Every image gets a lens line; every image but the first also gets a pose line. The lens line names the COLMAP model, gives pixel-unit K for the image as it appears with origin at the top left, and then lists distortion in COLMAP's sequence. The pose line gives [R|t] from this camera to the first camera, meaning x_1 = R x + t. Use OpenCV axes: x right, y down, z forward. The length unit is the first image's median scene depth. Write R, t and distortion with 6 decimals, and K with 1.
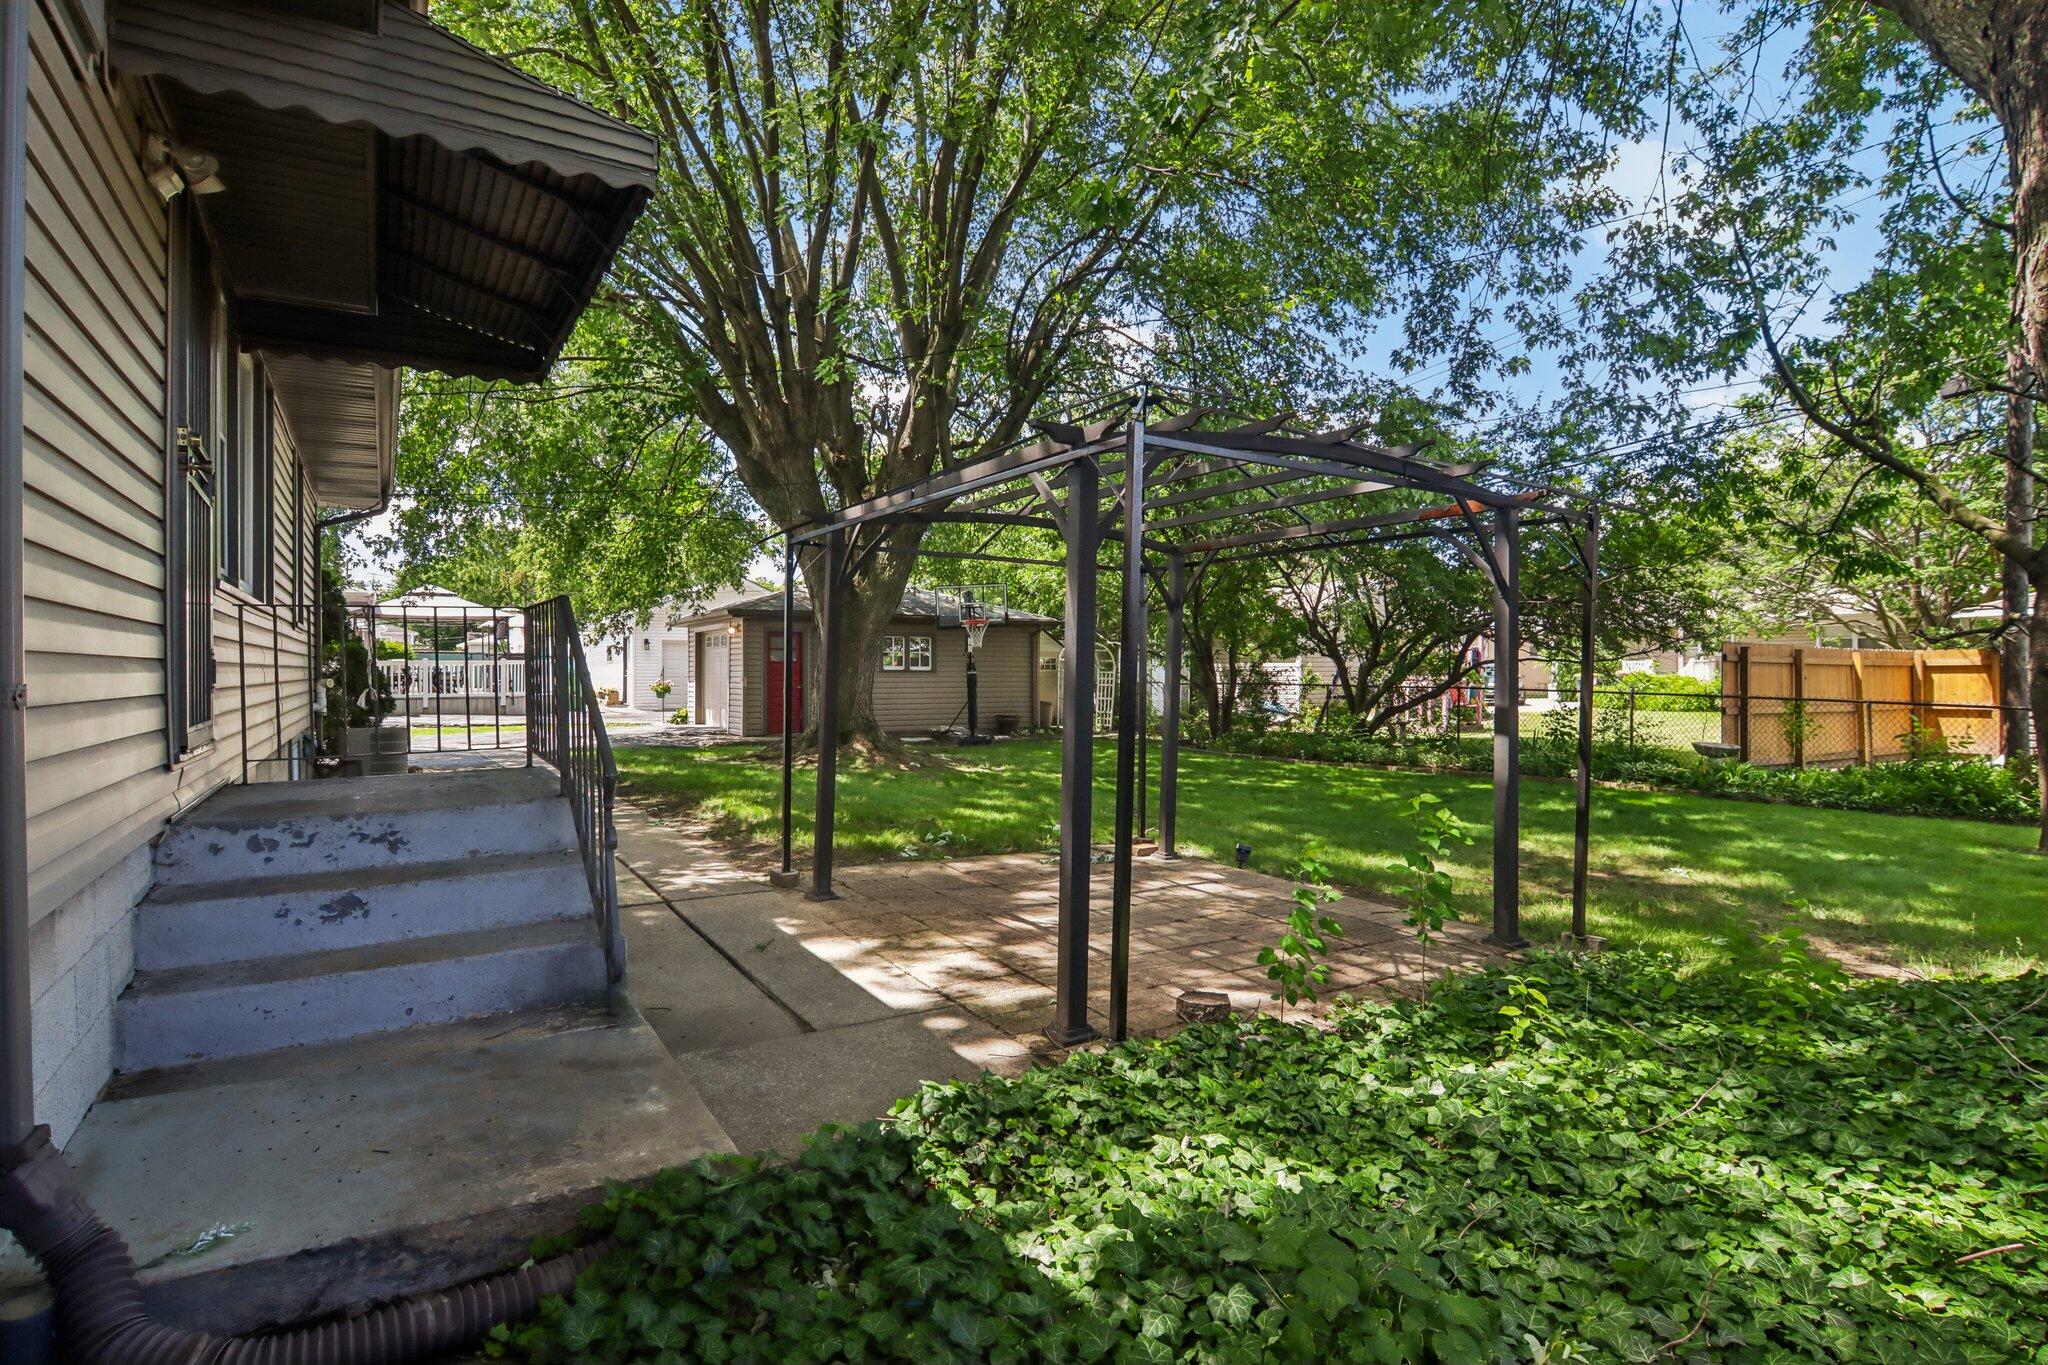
lens RADIAL K [[1043.0, 0, 1024.5], [0, 1043.0, 683.3], [0, 0, 1]] dist [-0.008681, -0.006351]
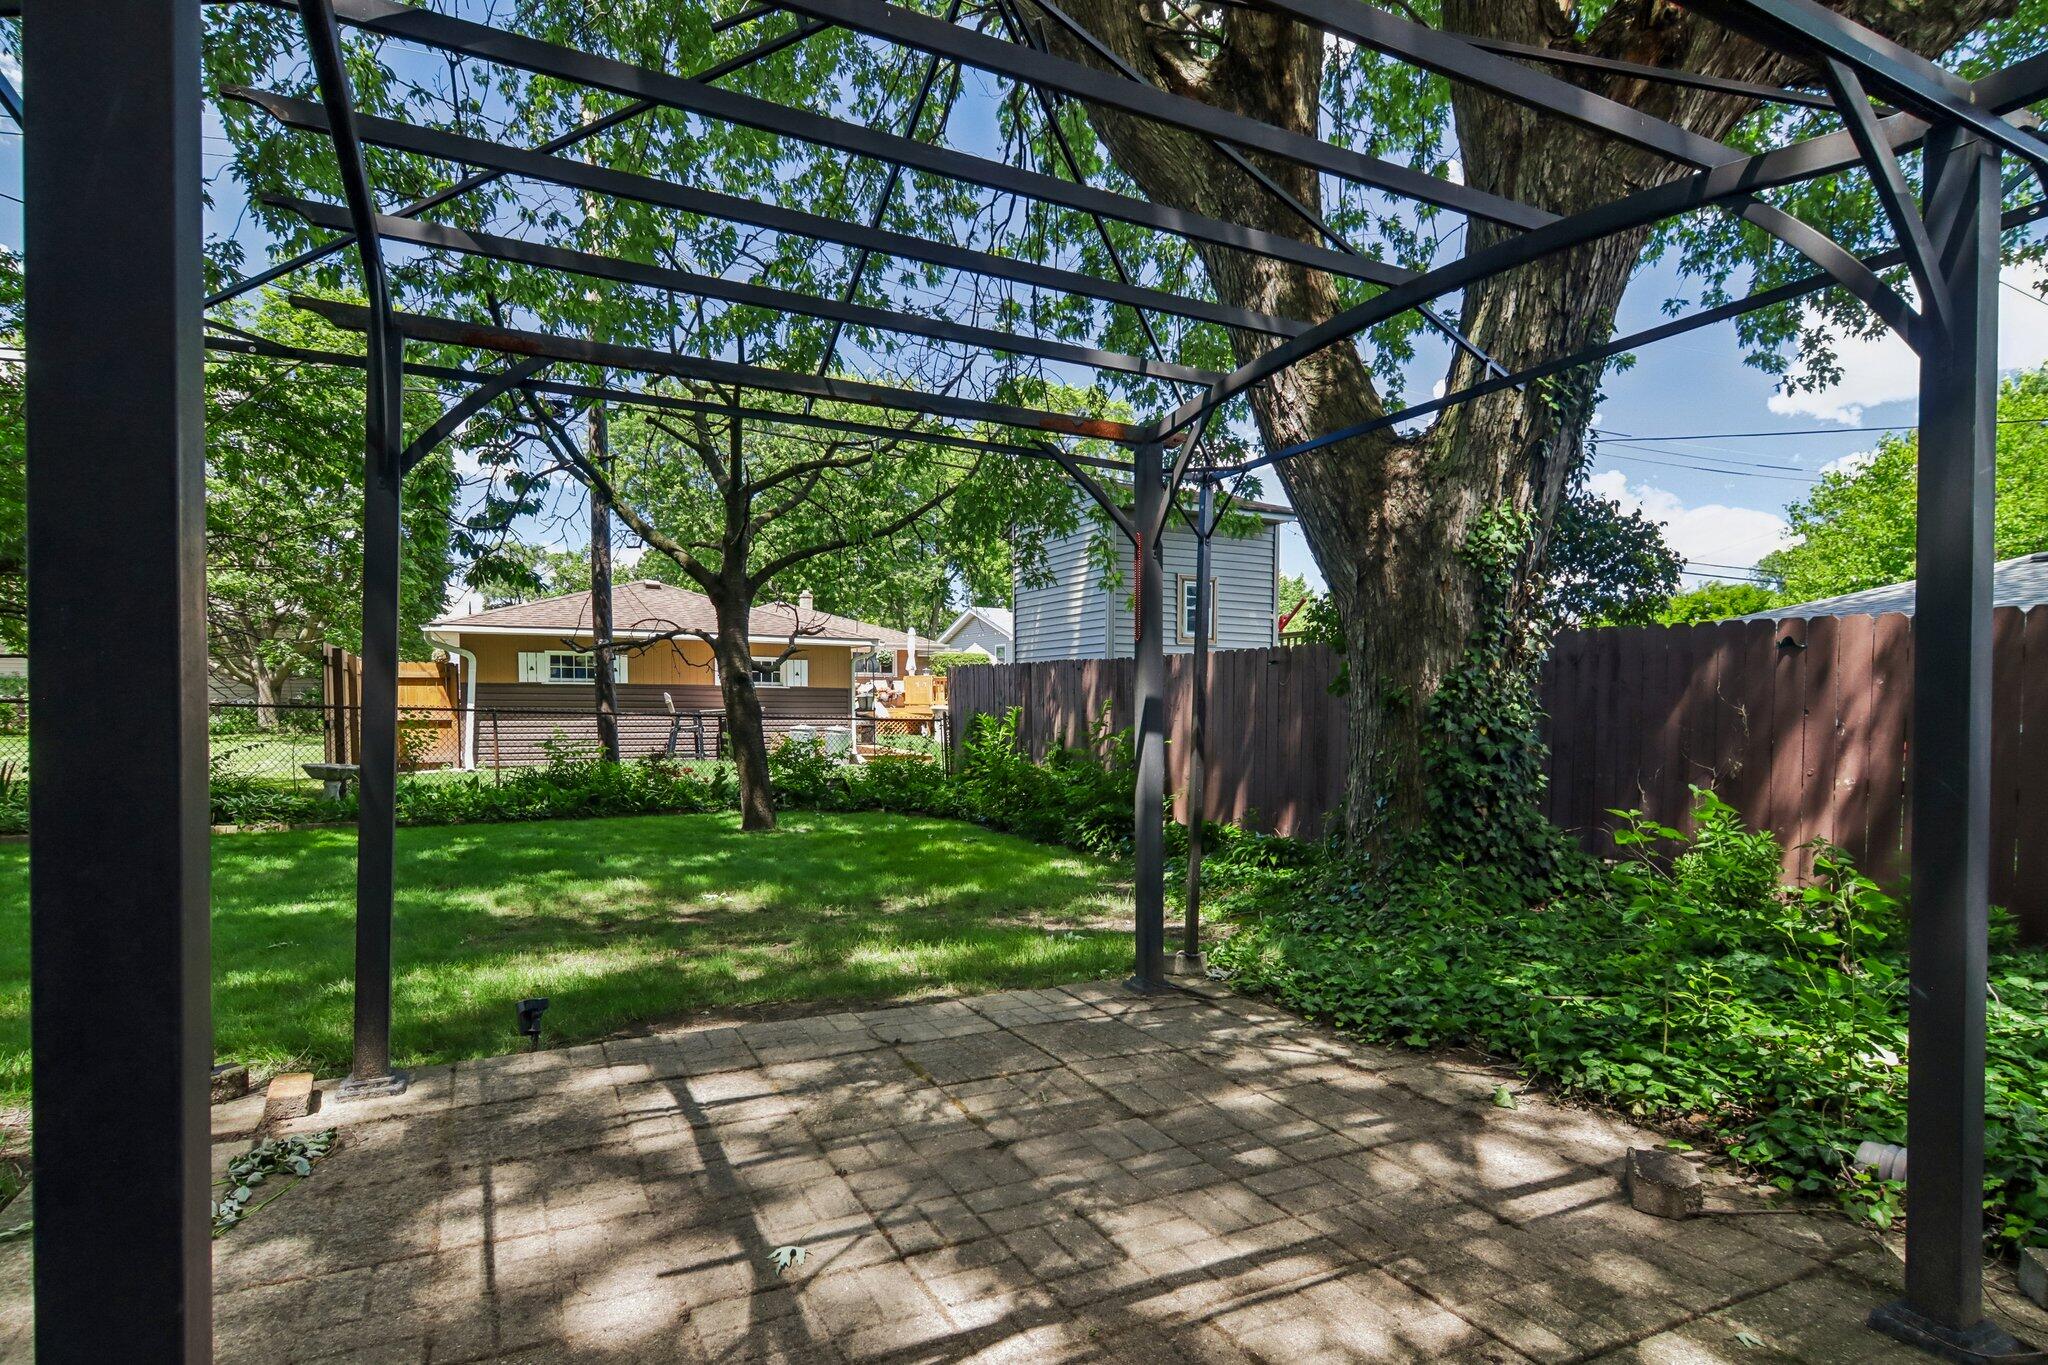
lens RADIAL K [[1043.0, 0, 1019.6], [0, 1043.0, 693.9], [0, 0, 1]] dist [-0.008681, -0.006351]
pose [[0.102615, 0.001226, 0.994720, -0.392707], [0.006634, 0.999976, -0.001917, 0.019581], [-0.994699, 0.006795, 0.102605, 1.096322]]
